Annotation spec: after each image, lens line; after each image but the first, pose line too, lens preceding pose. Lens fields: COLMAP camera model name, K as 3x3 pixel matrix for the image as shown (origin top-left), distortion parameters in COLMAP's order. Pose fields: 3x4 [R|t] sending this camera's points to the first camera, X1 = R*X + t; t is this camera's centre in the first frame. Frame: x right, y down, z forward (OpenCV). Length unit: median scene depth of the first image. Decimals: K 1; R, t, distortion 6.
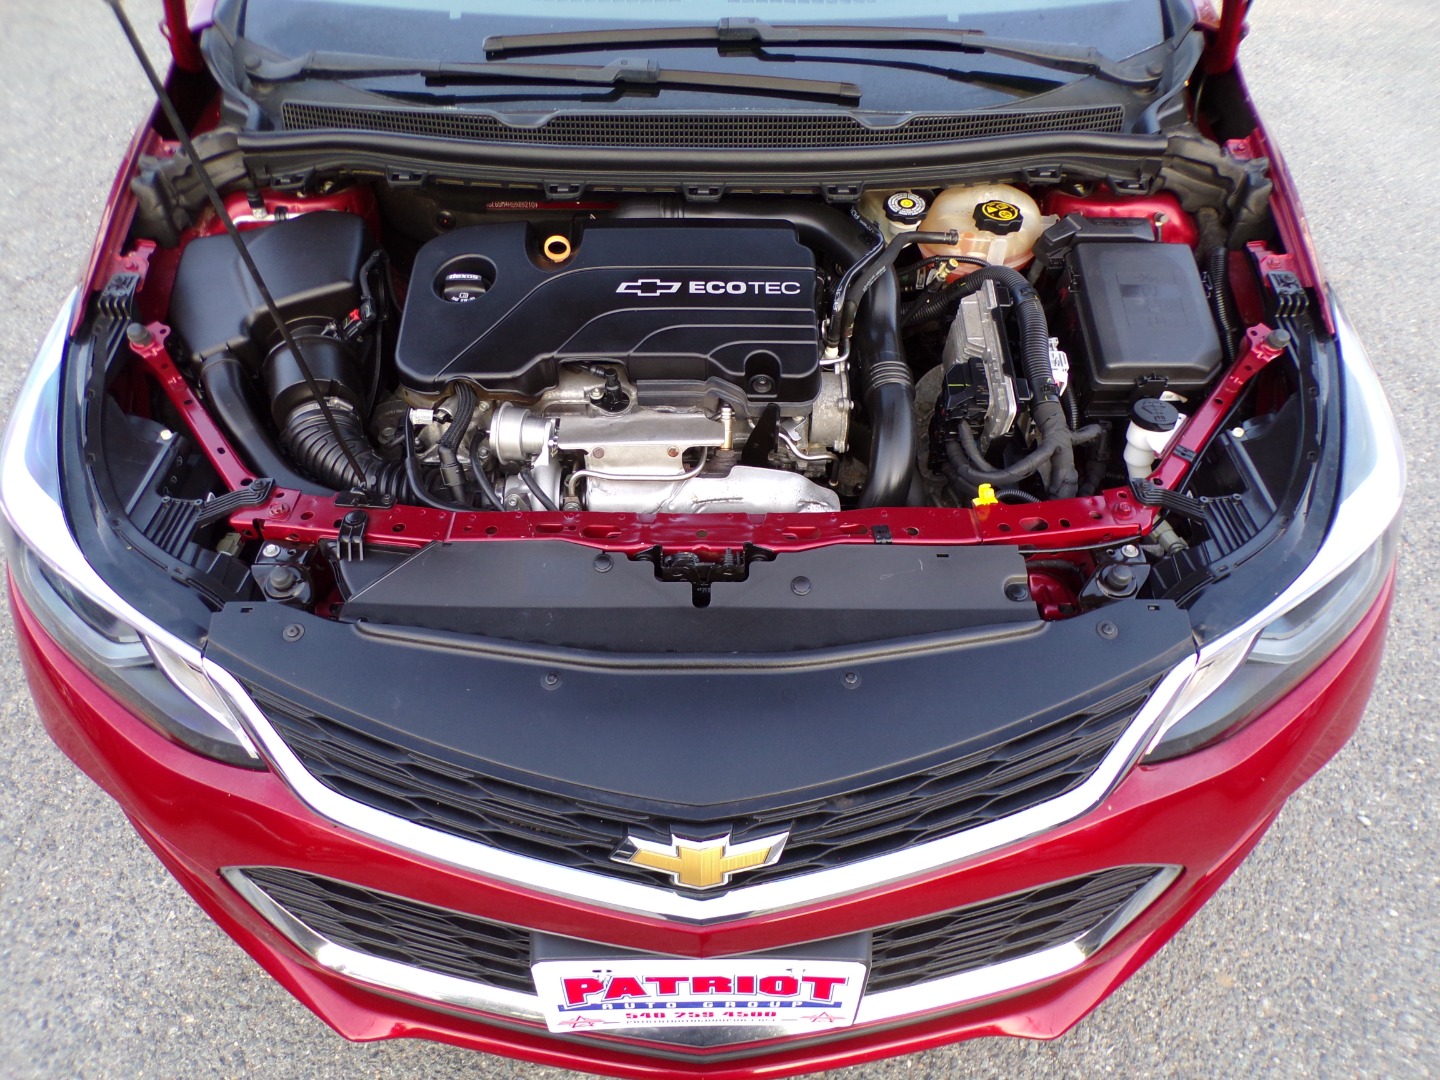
lens RADIAL K [[987.0, 0, 714.0], [0, 987.0, 545.8], [0, 0, 1]] dist [0.000559, 0.007910]
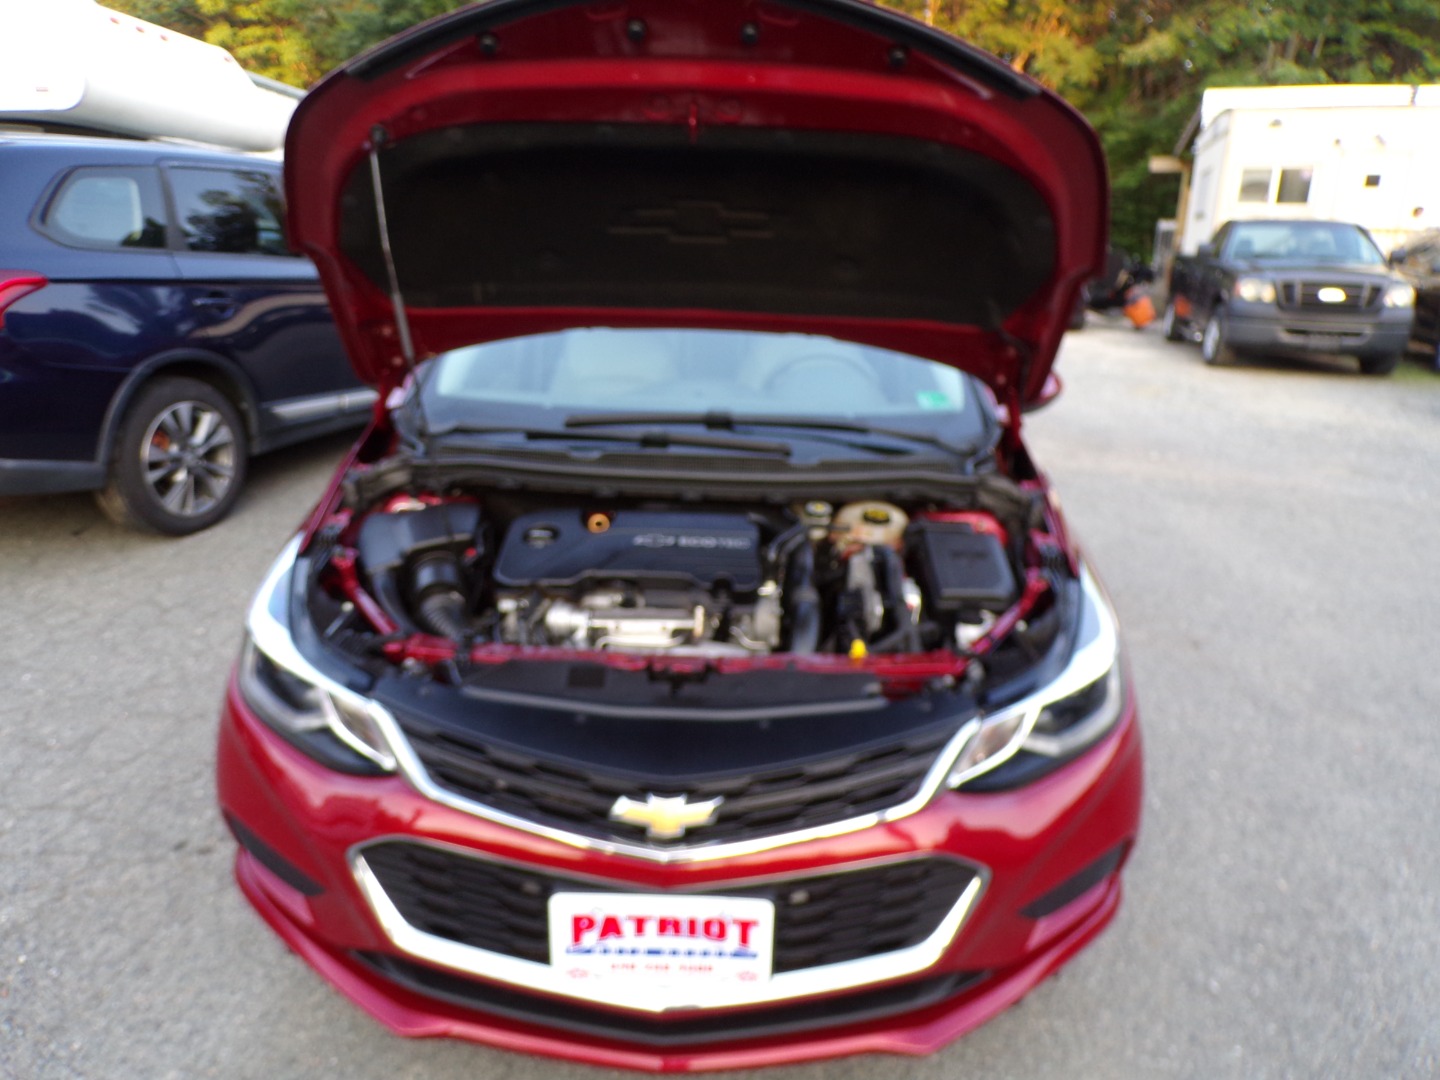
lens RADIAL K [[1016.3, 0, 720.0], [0, 1016.3, 540.0], [0, 0, 1]] dist [0.008448, 0.003921]
pose [[0.999585, 0.027125, -0.009652, 0.057253], [-0.028600, 0.897015, -0.441074, 0.472090], [-0.003306, 0.441167, 0.897419, -0.497082]]
